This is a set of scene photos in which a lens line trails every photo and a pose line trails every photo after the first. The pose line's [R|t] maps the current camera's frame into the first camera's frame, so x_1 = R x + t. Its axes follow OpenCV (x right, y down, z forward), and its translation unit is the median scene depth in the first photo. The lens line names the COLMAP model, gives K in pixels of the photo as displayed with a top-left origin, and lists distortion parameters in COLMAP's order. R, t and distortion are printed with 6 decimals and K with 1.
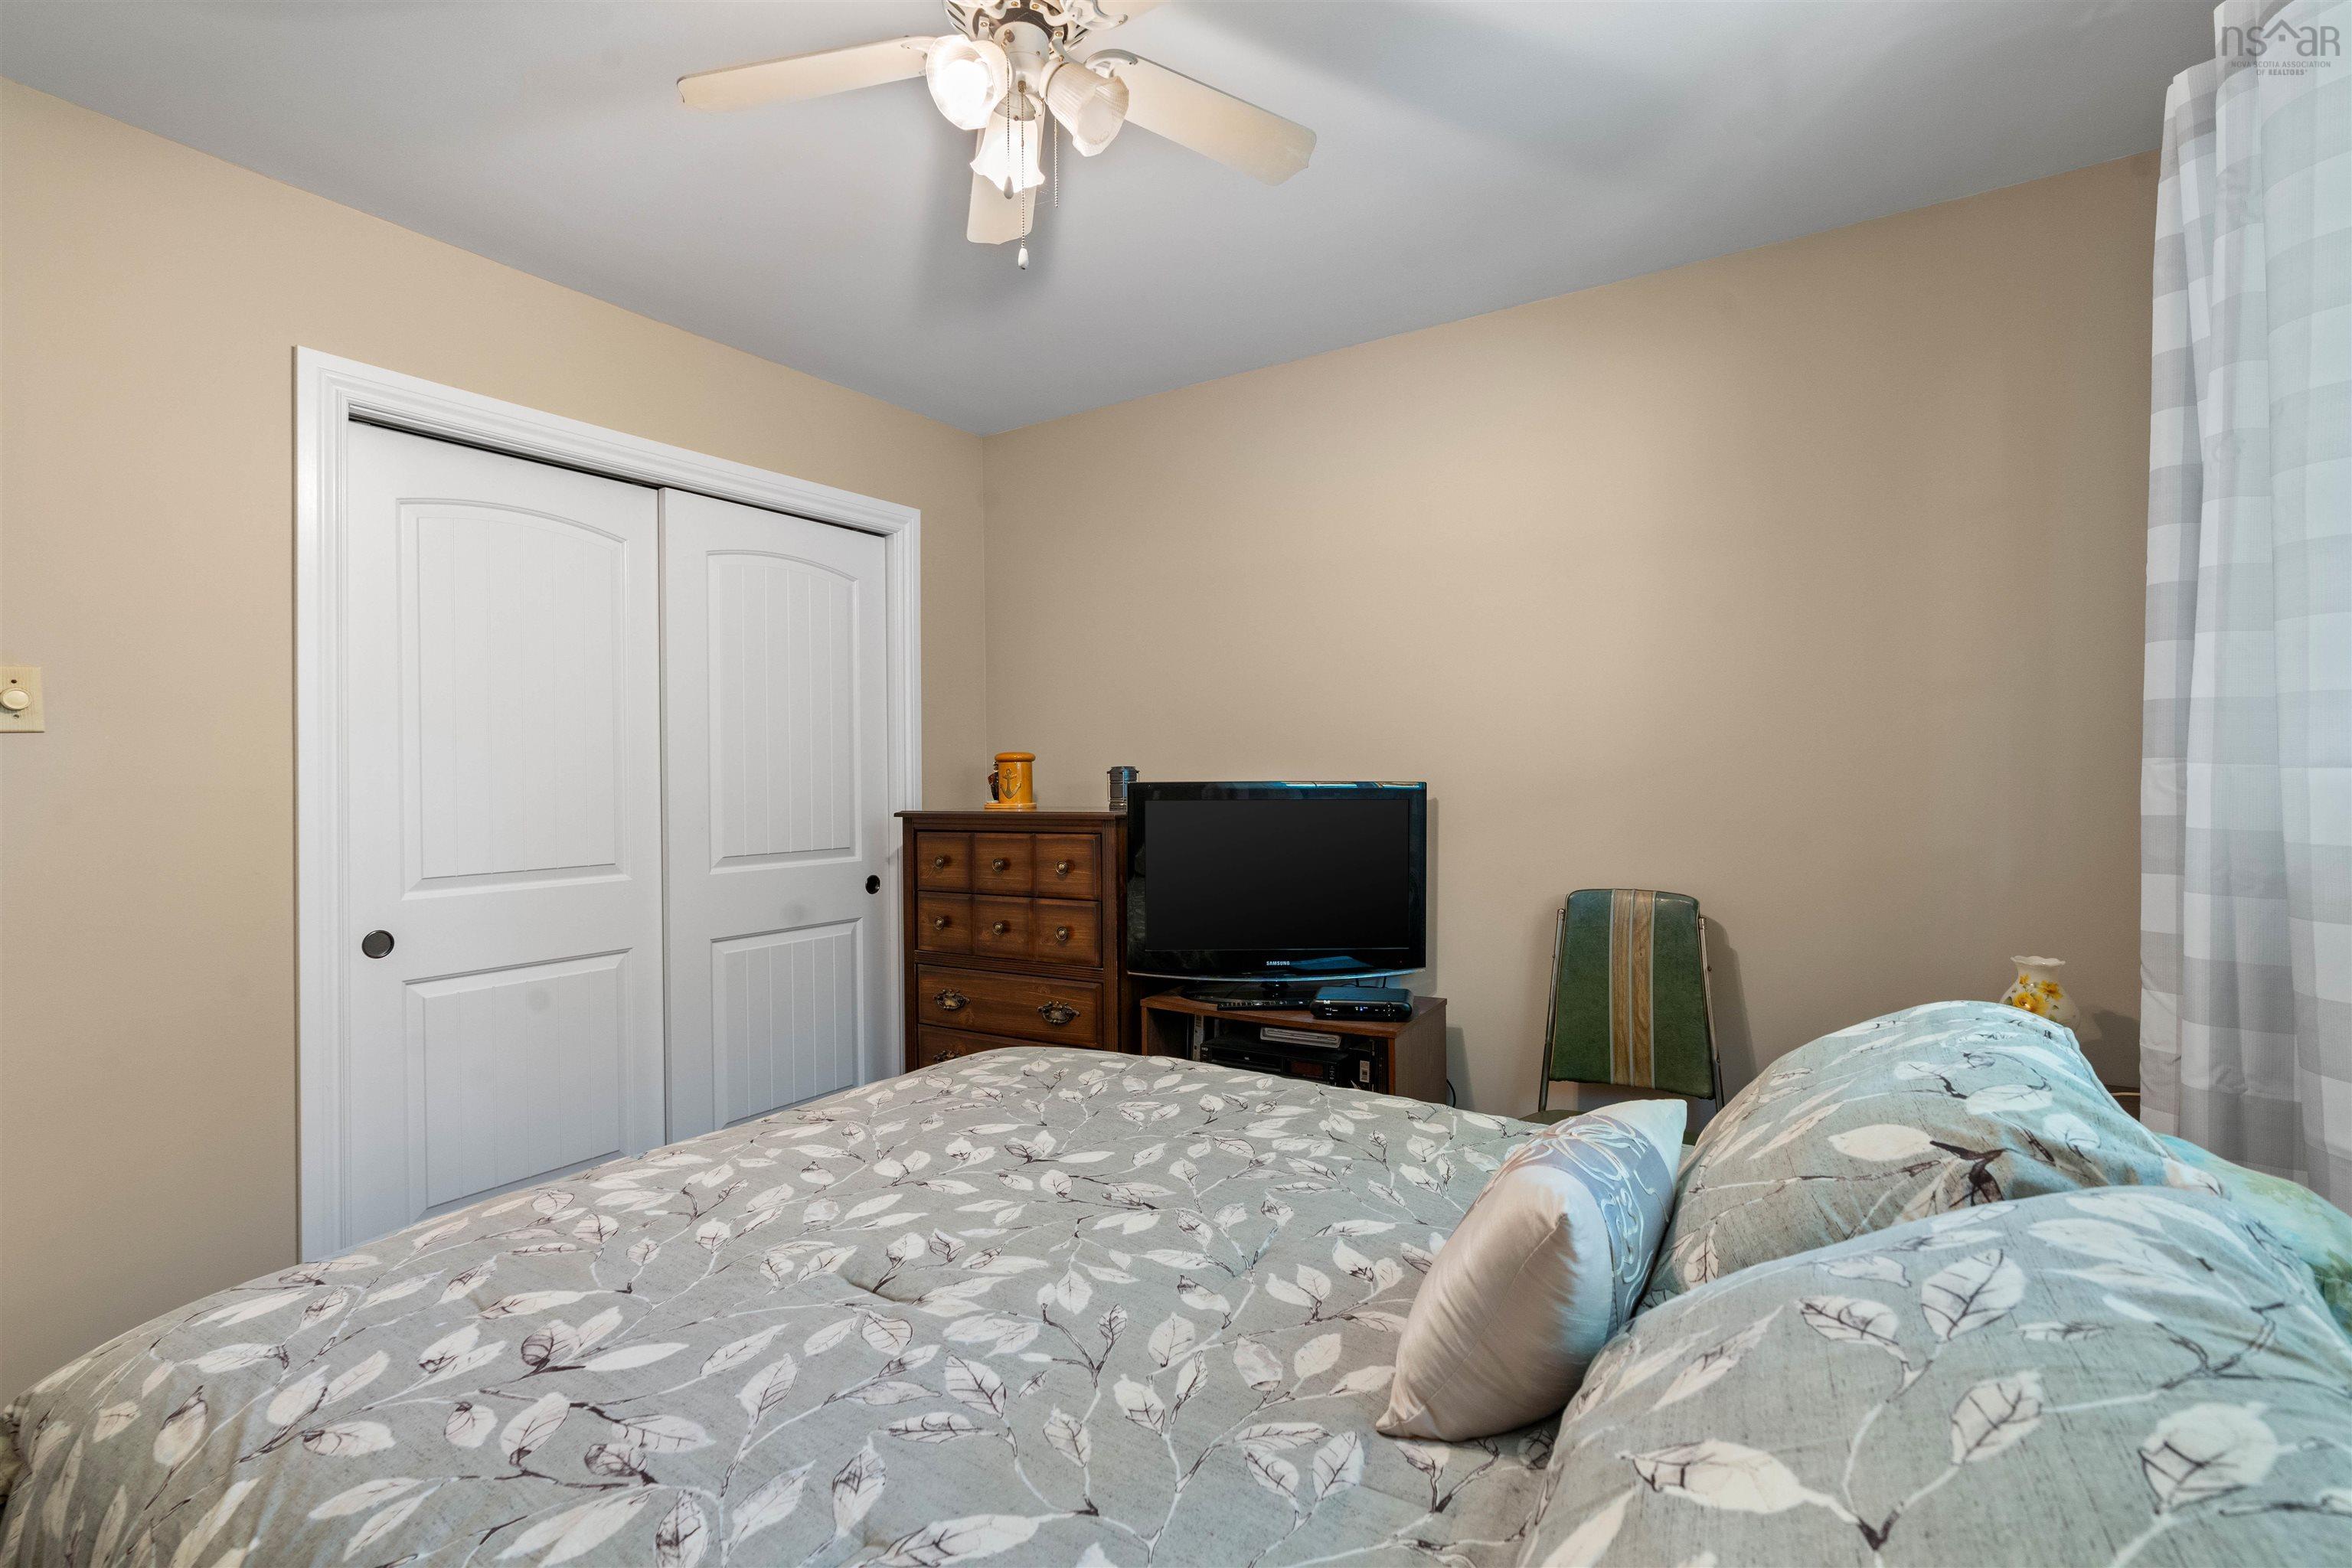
lens RADIAL K [[1067.7, 0, 1155.0], [0, 1067.7, 797.2], [0, 0, 1]] dist [-0.013121, 0.006594]
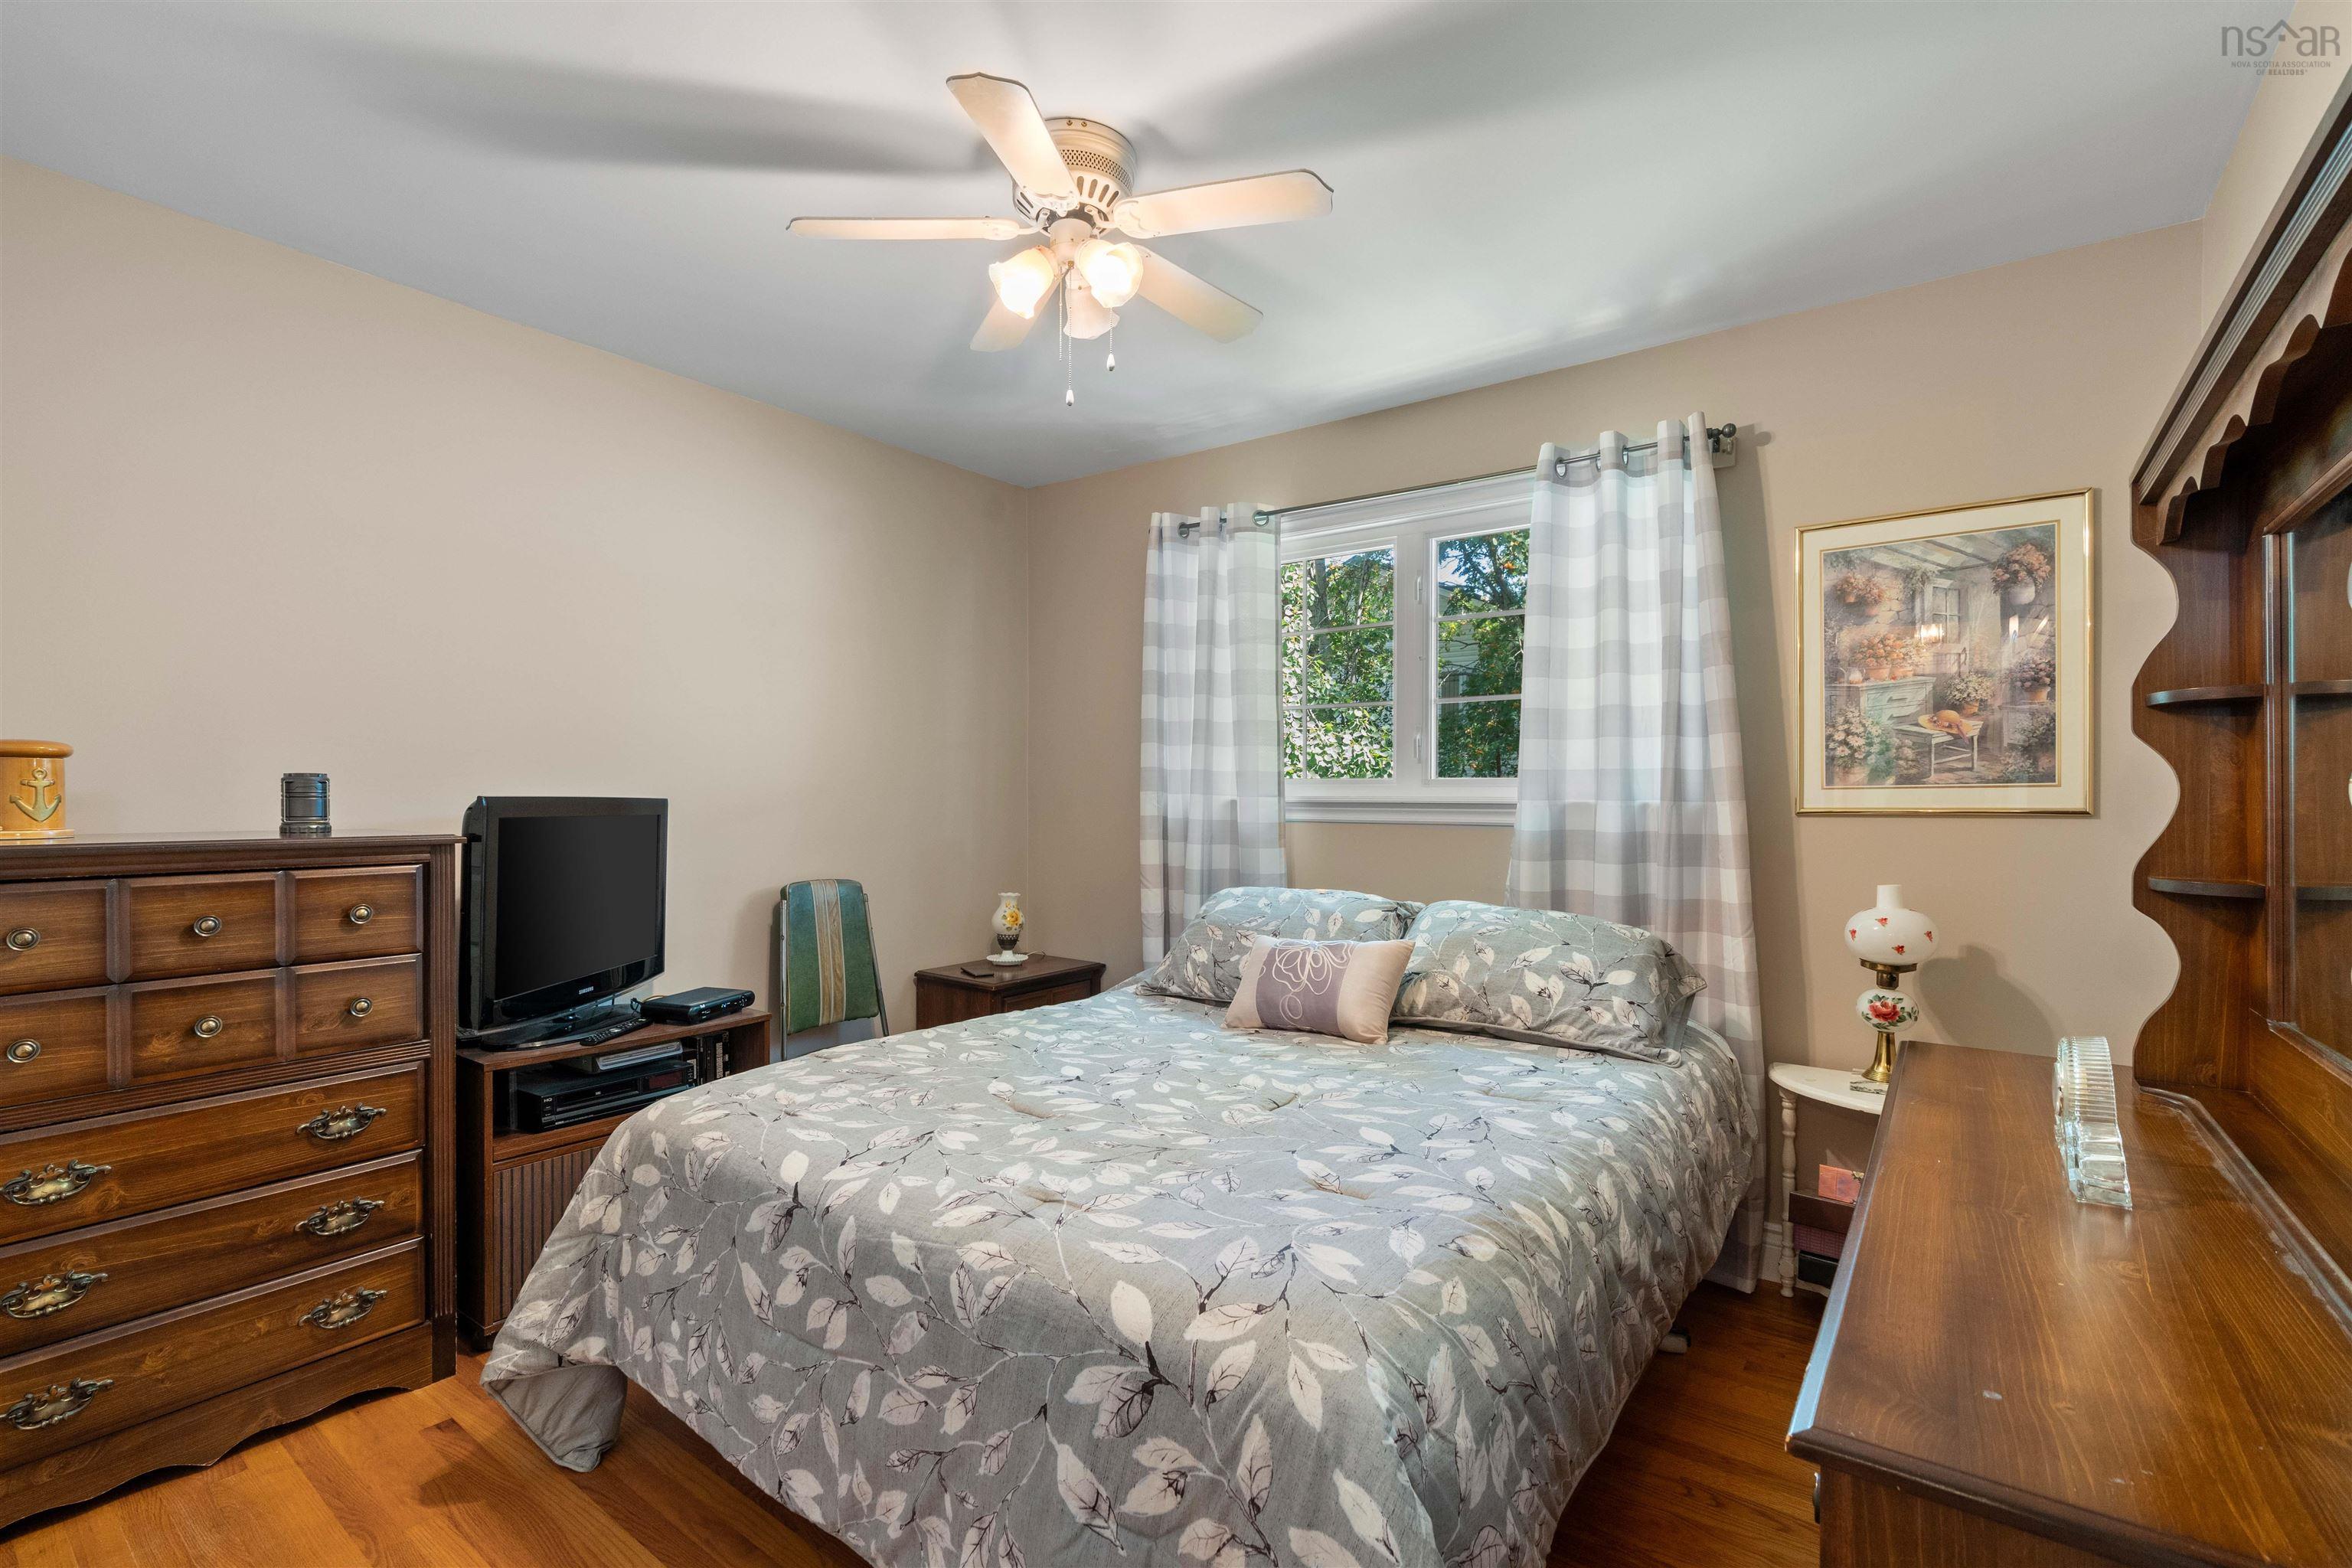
lens RADIAL K [[1068.6, 0, 1149.1], [0, 1068.6, 798.9], [0, 0, 1]] dist [-0.006514, 0.001027]
pose [[0.072354, 0.009487, 0.997334, -1.408074], [0.007007, 0.999925, -0.010020, -0.000758], [-0.997354, 0.007713, 0.072282, 0.779550]]
